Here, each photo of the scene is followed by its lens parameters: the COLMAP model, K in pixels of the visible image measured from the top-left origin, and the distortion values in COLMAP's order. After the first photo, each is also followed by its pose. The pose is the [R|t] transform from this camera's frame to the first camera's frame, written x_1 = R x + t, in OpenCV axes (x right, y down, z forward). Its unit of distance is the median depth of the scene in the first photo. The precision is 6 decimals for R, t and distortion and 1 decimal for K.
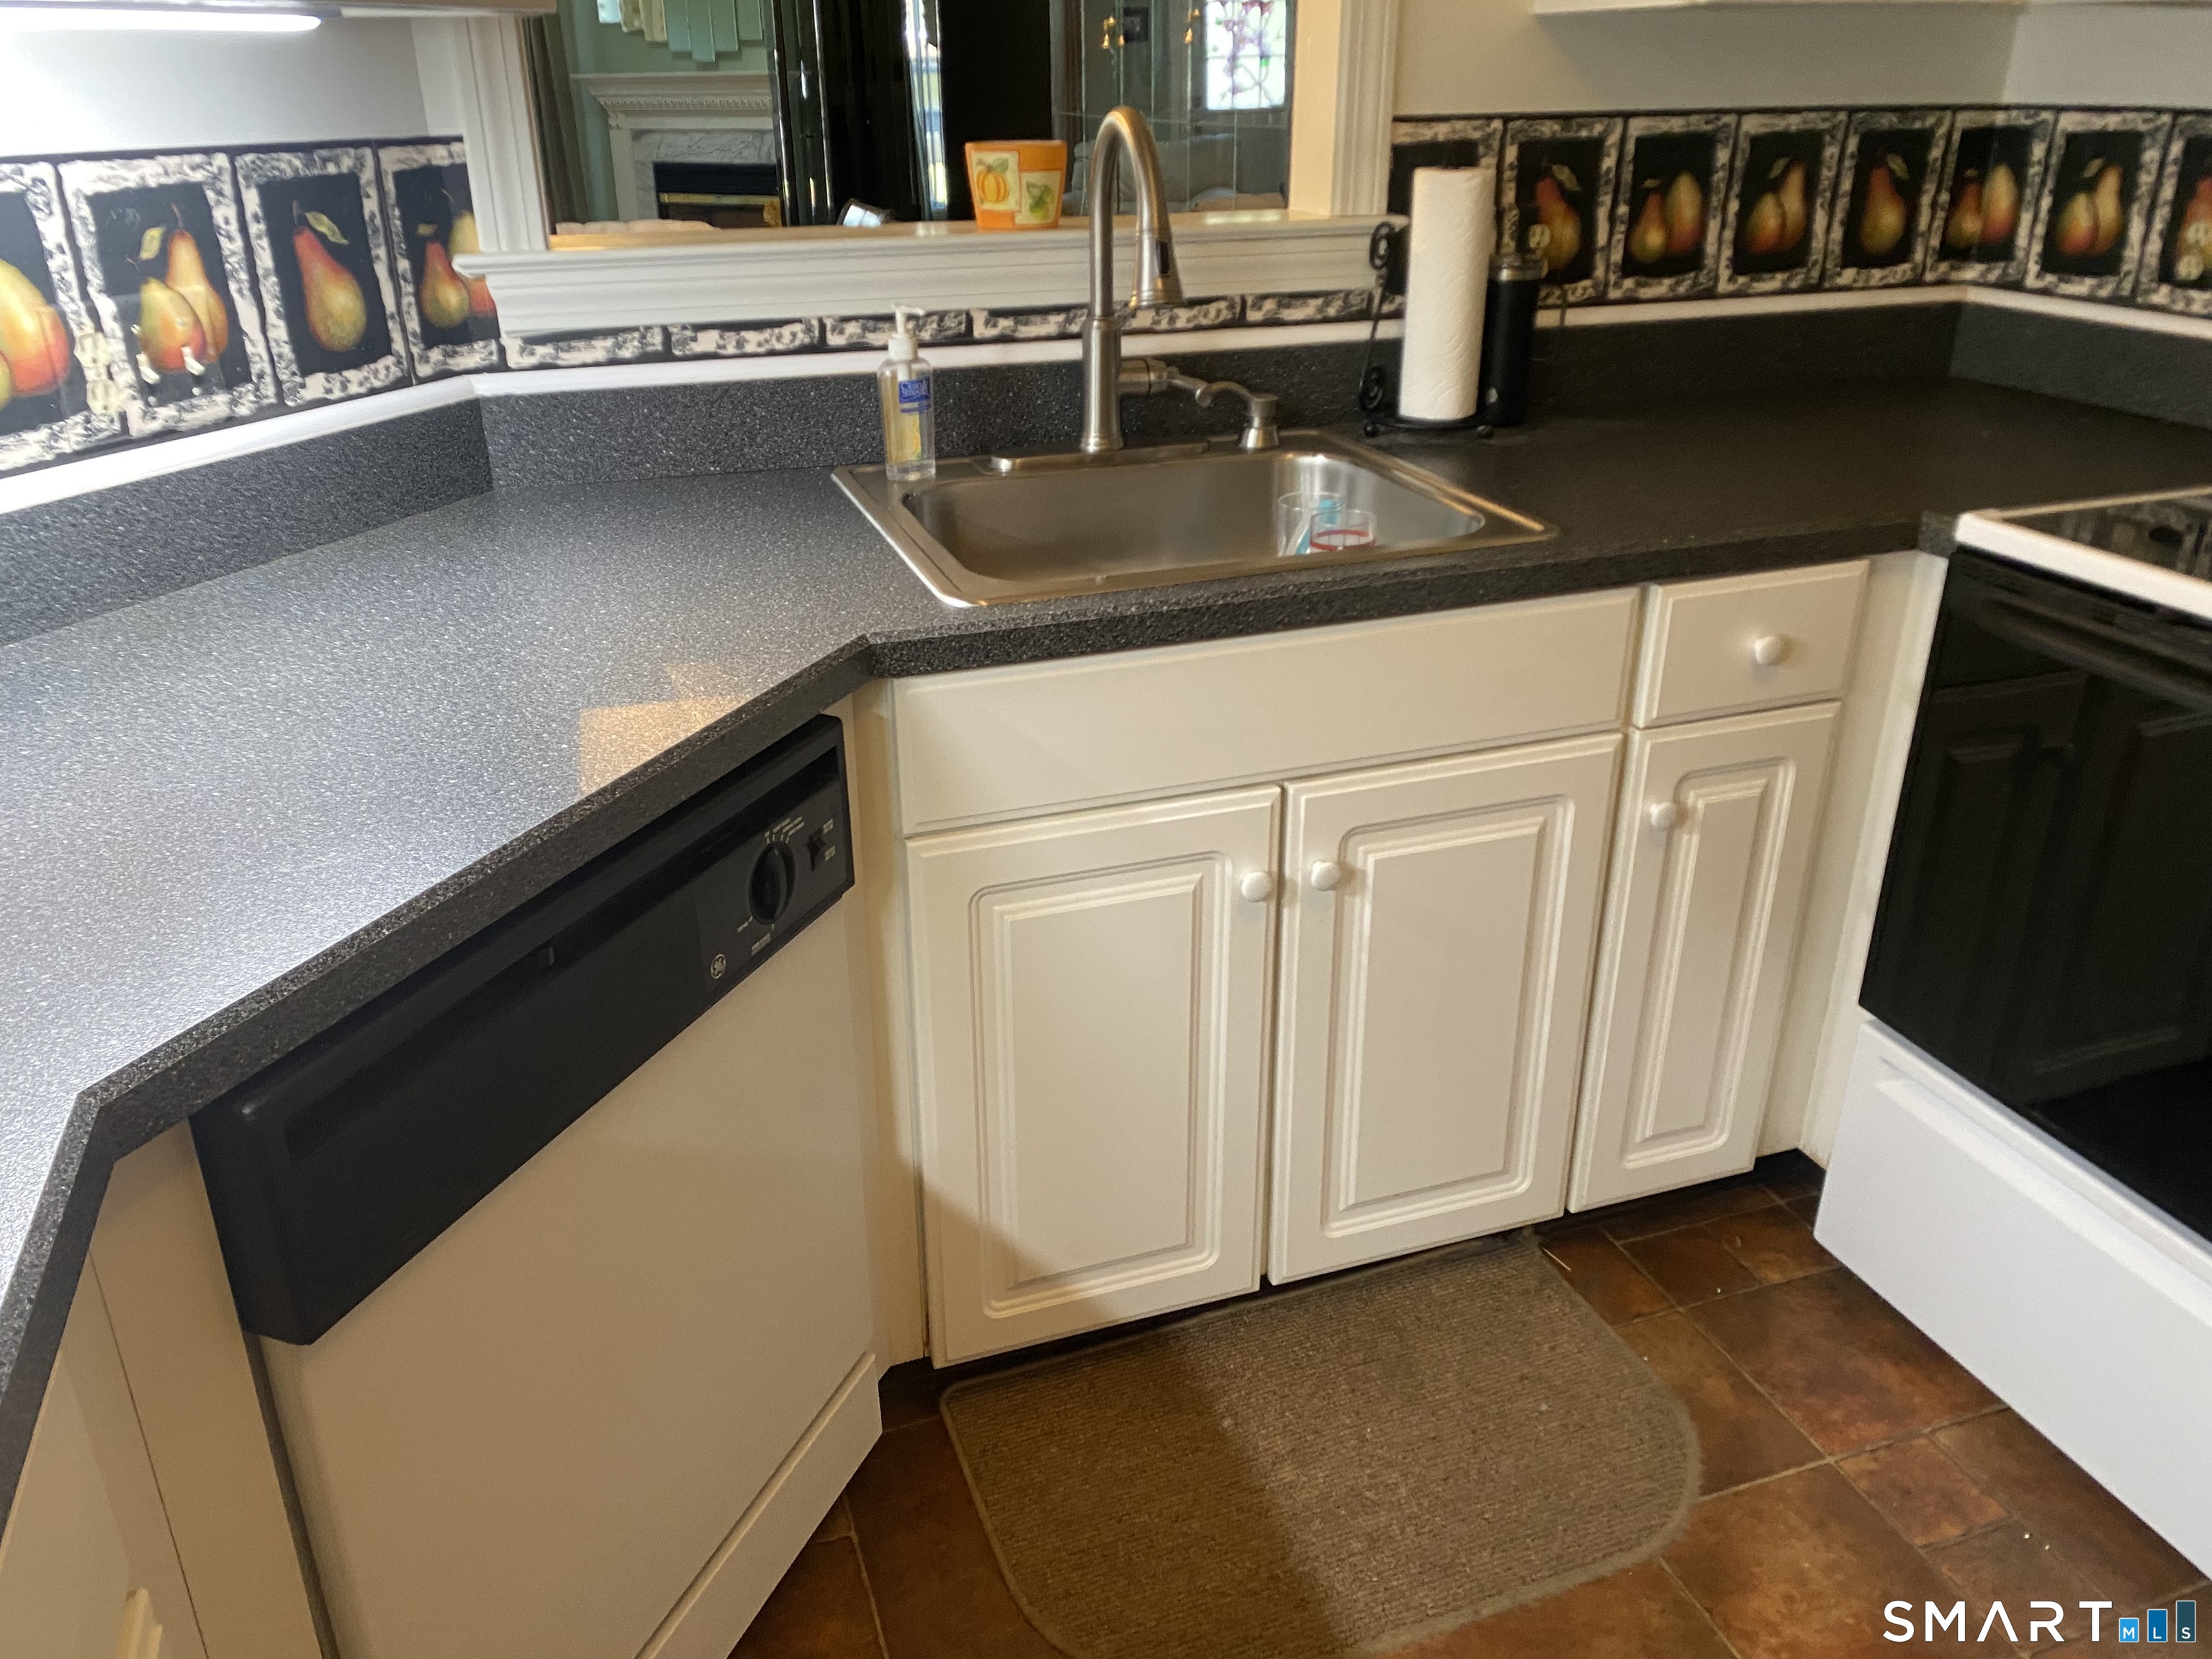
lens RADIAL K [[1688.0, 0, 1090.7], [0, 1688.0, 803.0], [0, 0, 1]] dist [0.036311, -0.034957]
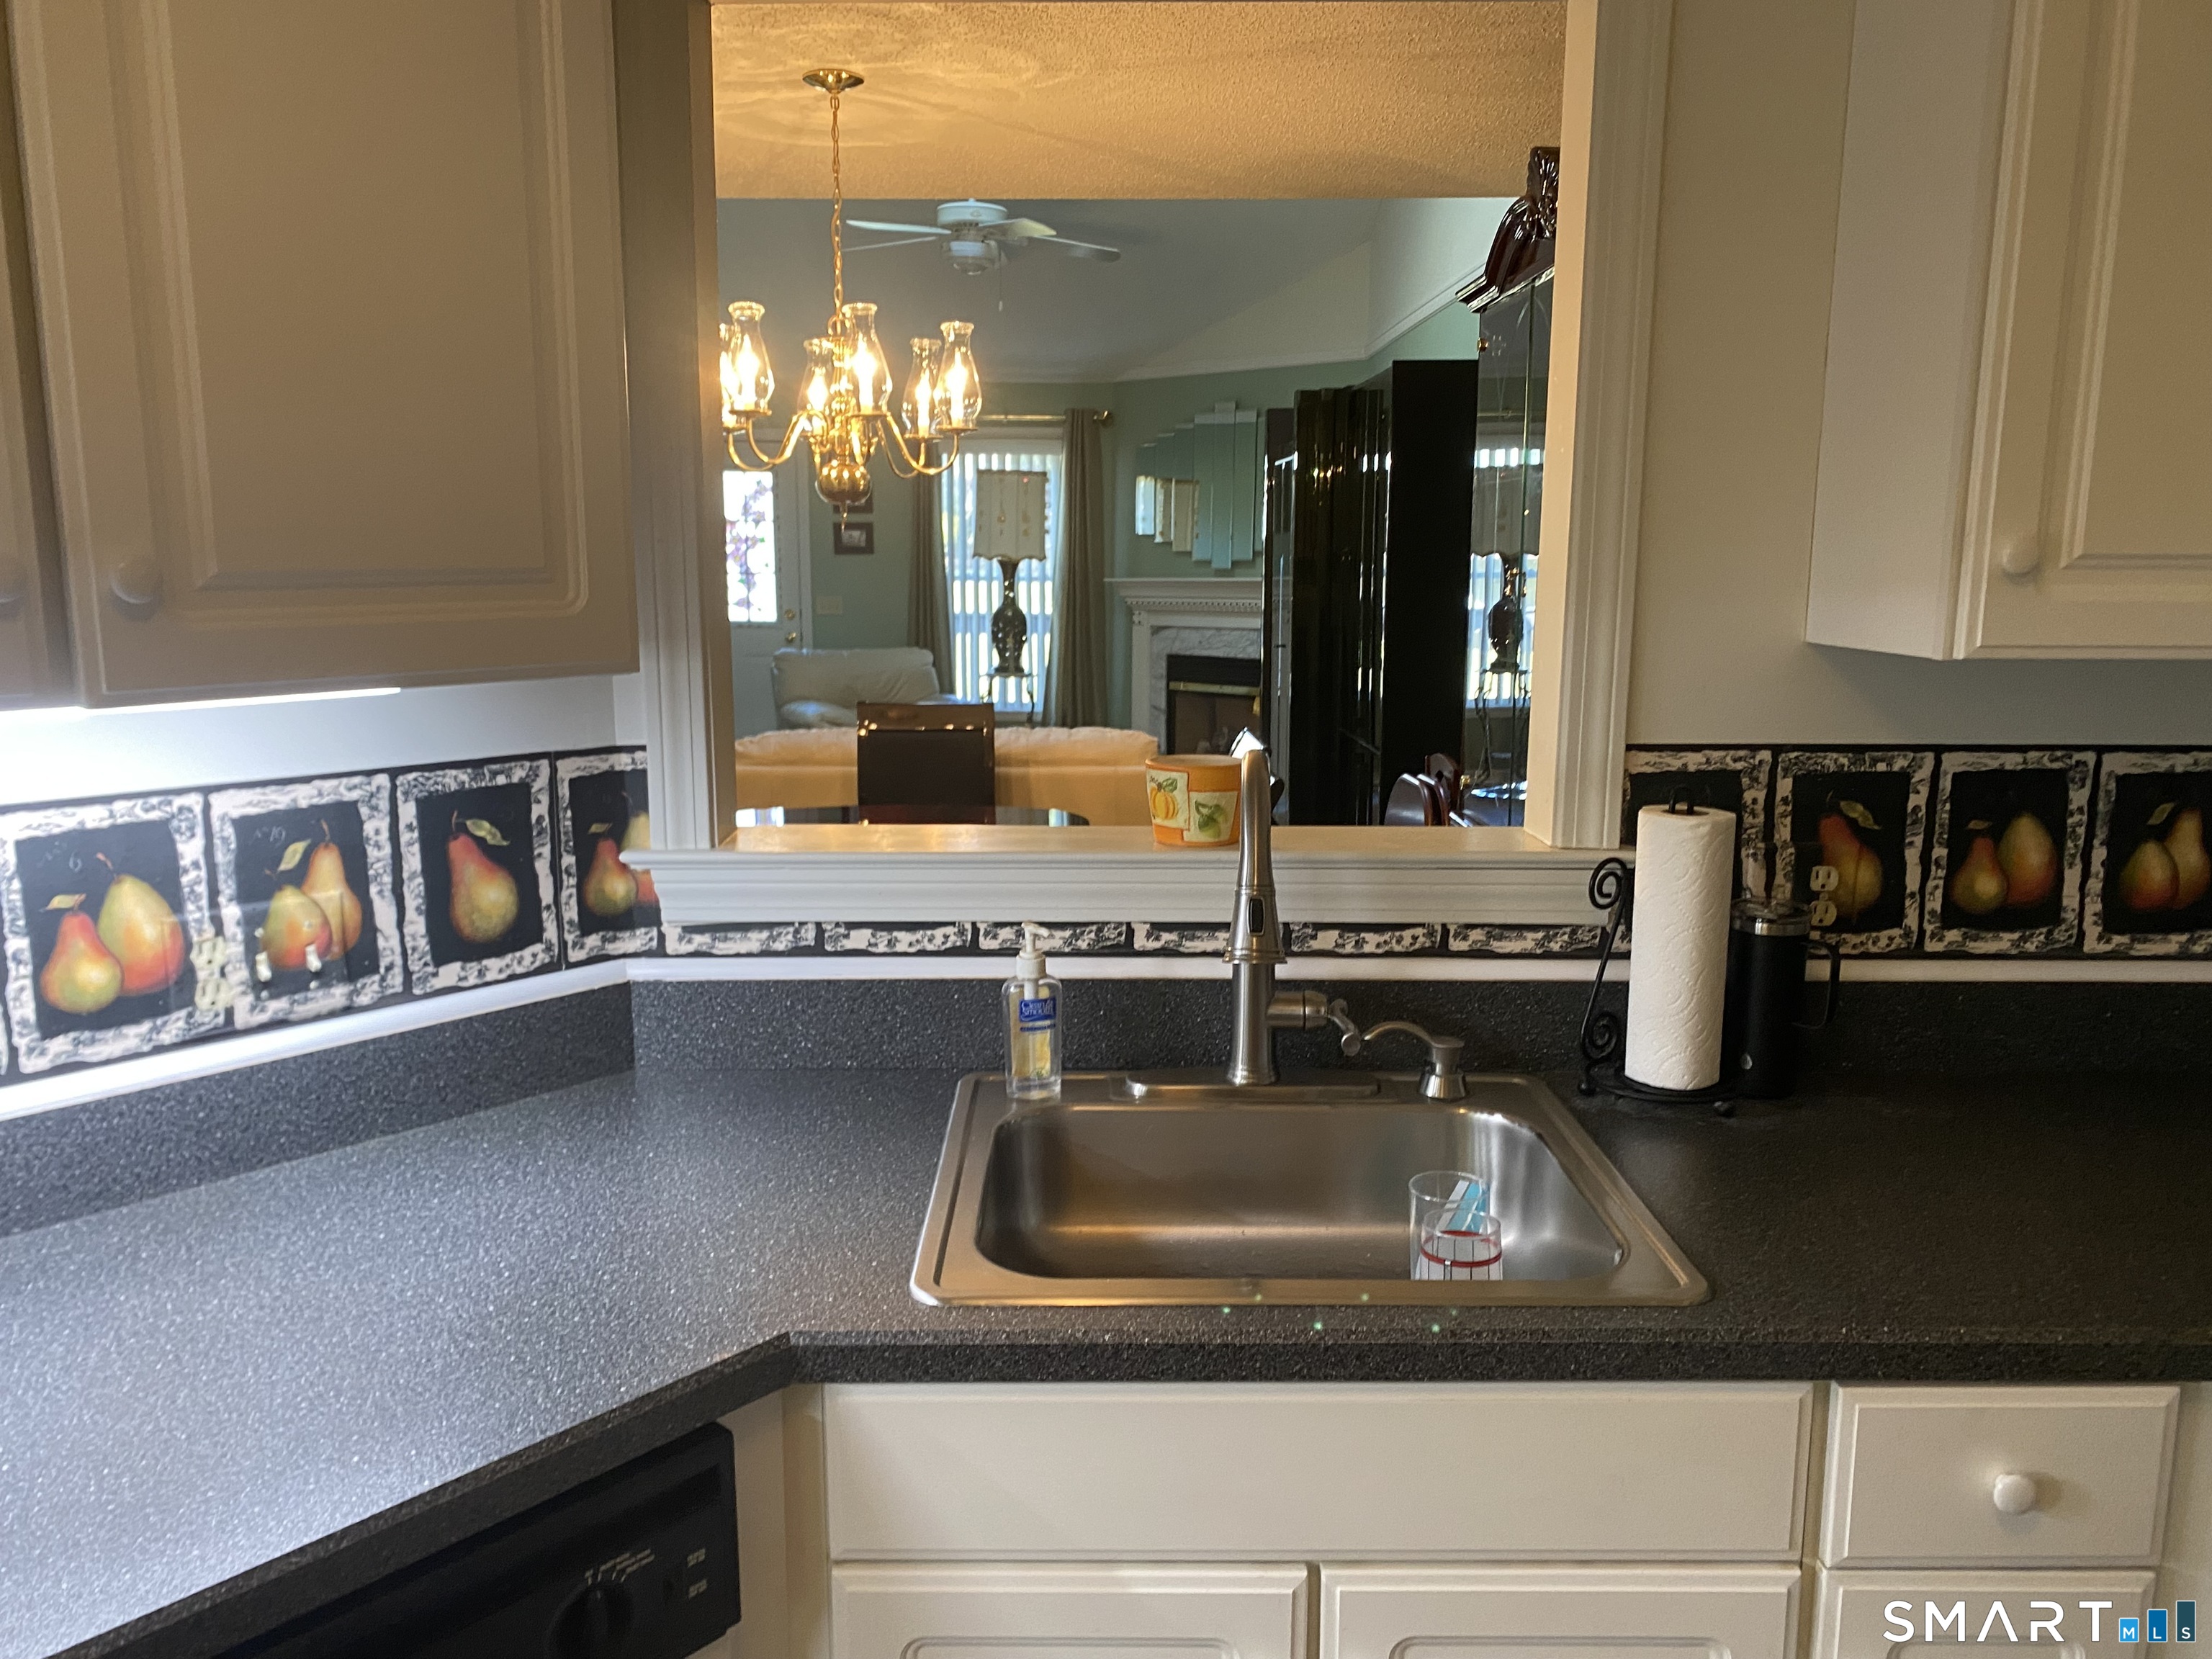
lens RADIAL K [[1688.0, 0, 1083.8], [0, 1688.0, 831.3], [0, 0, 1]] dist [0.036311, -0.034957]
pose [[0.942700, 0.064578, -0.327333, 0.223315], [-0.140439, 0.966745, -0.213730, -0.142226], [0.302645, 0.247453, 0.920420, 0.112662]]
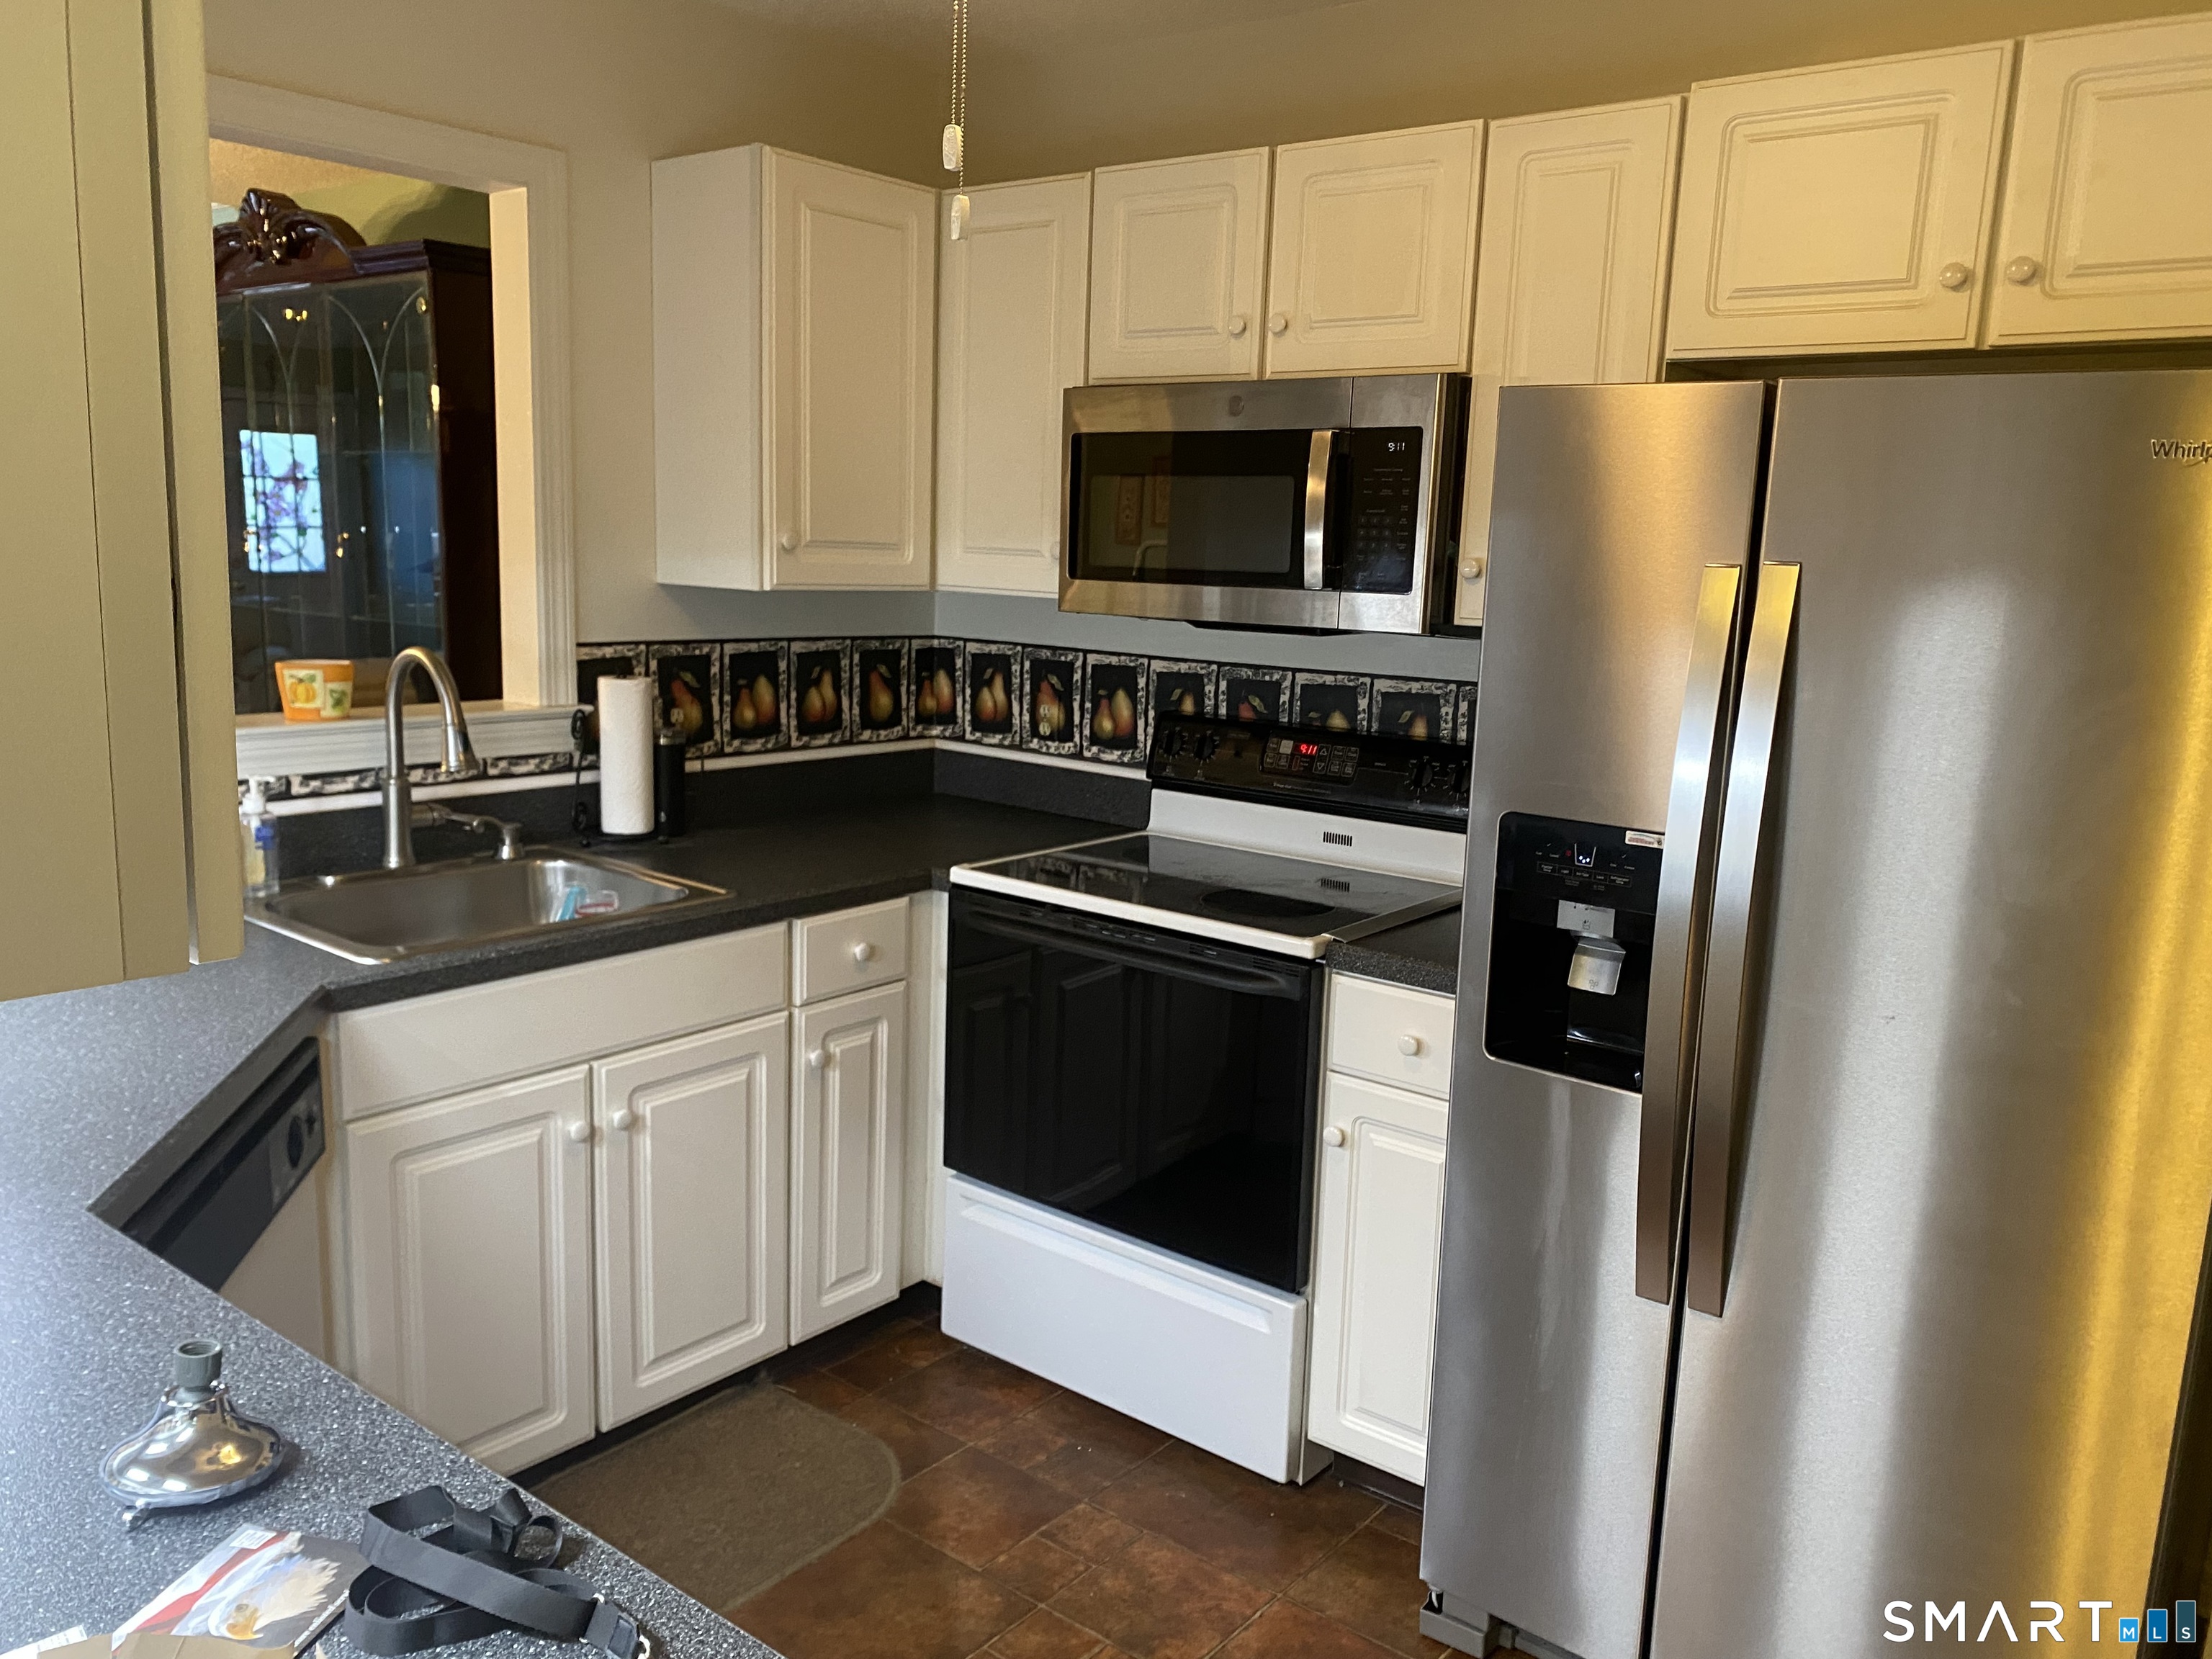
lens RADIAL K [[1688.0, 0, 1127.6], [0, 1688.0, 835.5], [0, 0, 1]] dist [0.036311, -0.034957]
pose [[0.841109, -0.056860, 0.537869, -0.259310], [0.176963, 0.968655, -0.174332, 0.127654], [-0.511097, 0.241815, 0.824806, -0.514959]]
